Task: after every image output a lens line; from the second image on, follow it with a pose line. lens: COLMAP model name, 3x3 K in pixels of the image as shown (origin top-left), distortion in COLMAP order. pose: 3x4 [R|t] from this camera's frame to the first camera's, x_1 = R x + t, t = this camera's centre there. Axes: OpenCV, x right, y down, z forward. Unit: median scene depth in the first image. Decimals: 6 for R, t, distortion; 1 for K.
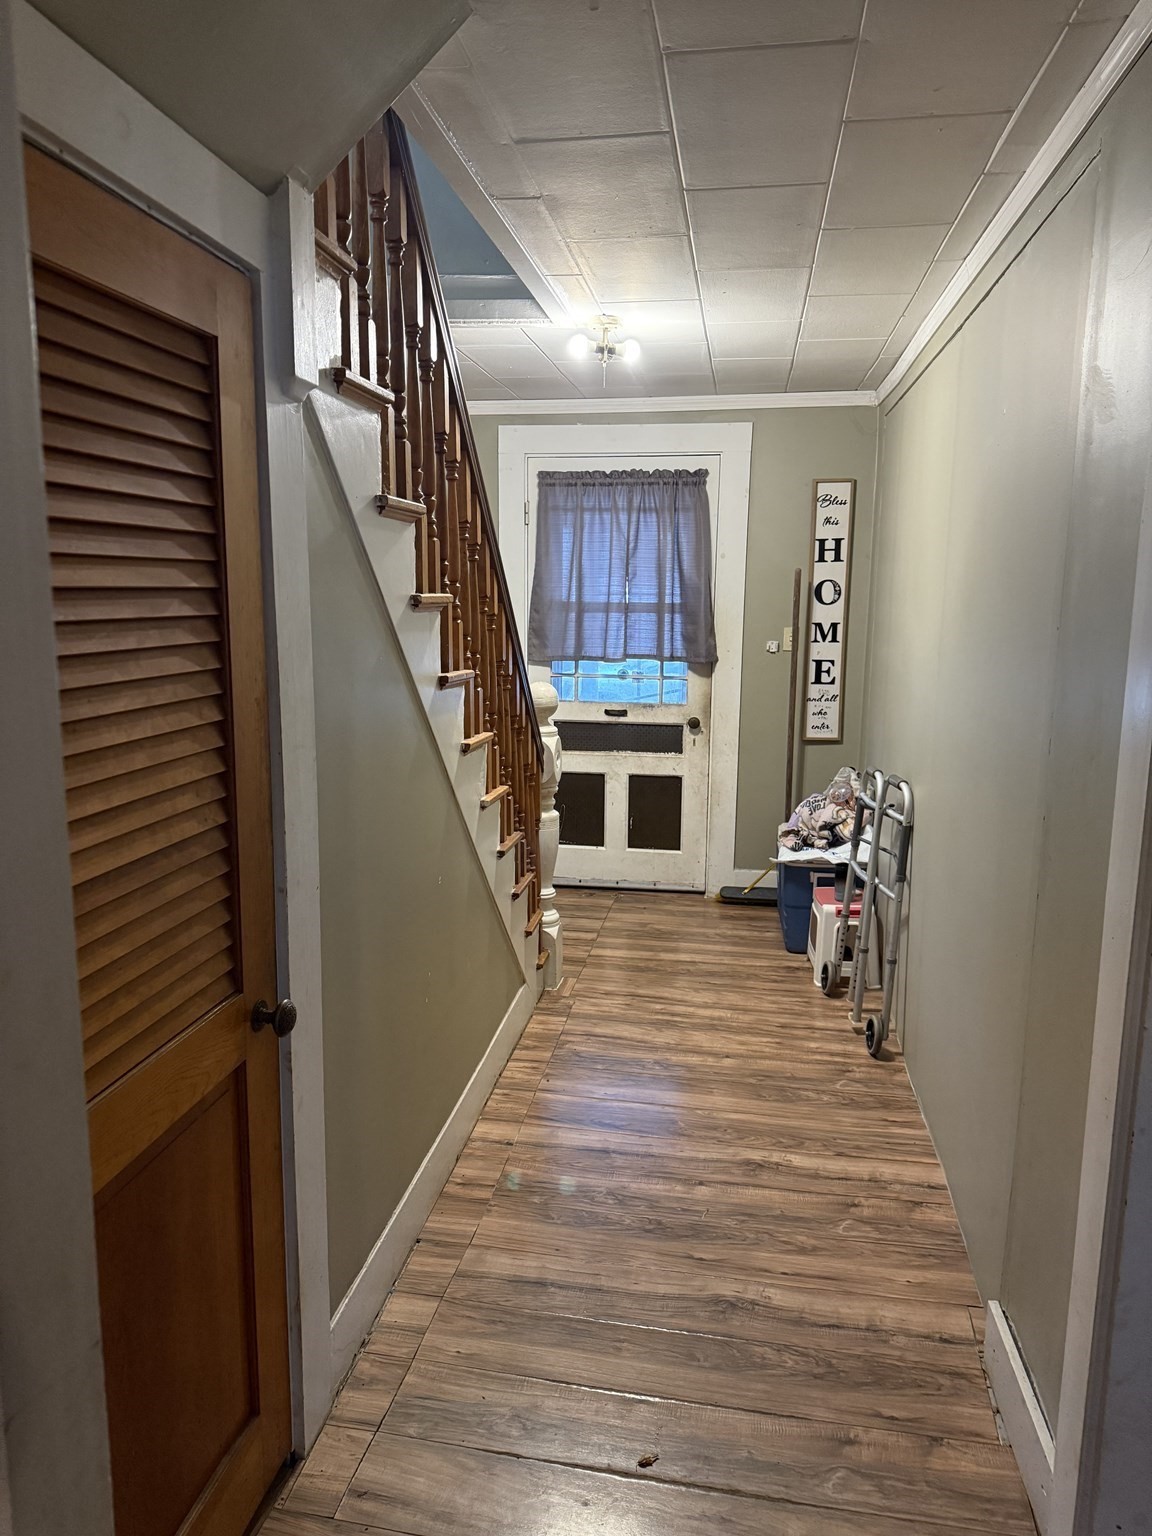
lens RADIAL K [[1073.1, 0, 573.4], [0, 1073.1, 776.3], [0, 0, 1]] dist [0.008614, -0.009491]
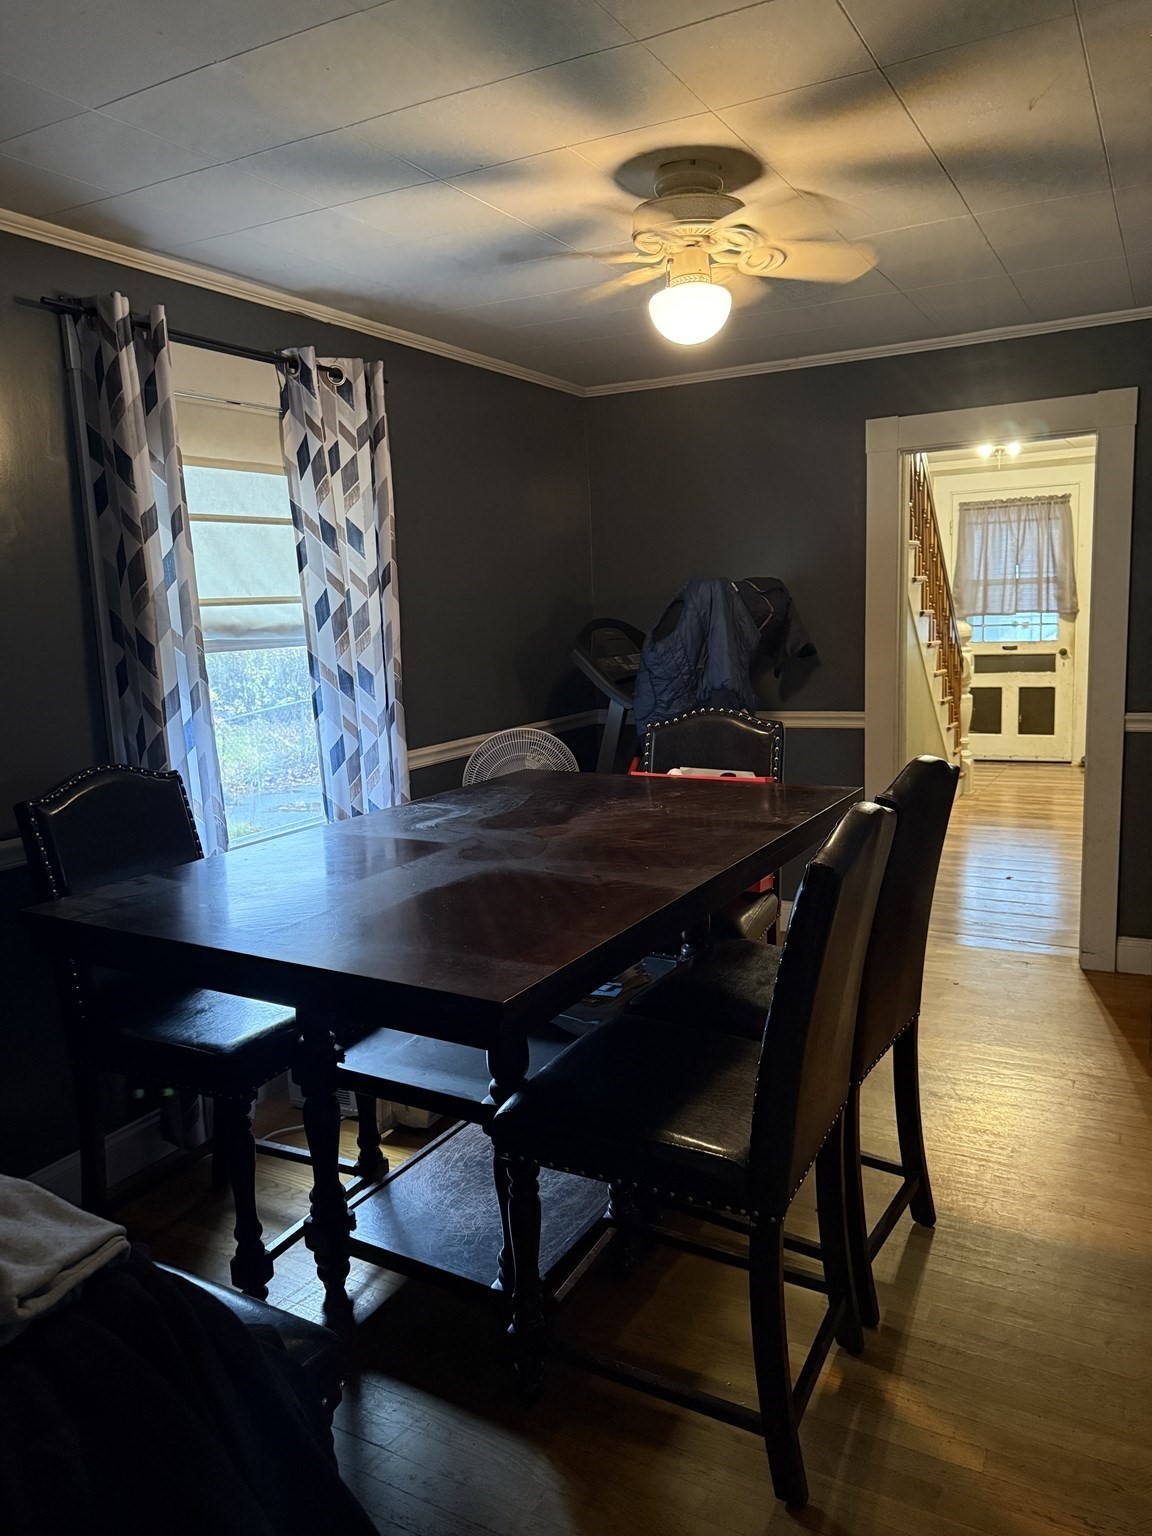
lens RADIAL K [[1073.1, 0, 564.6], [0, 1073.1, 766.2], [0, 0, 1]] dist [0.008614, -0.009491]
pose [[0.932064, 0.004356, -0.362267, 0.002390], [-0.006463, 0.999969, -0.004603, 0.131484], [0.362235, 0.006631, 0.932063, -0.744115]]
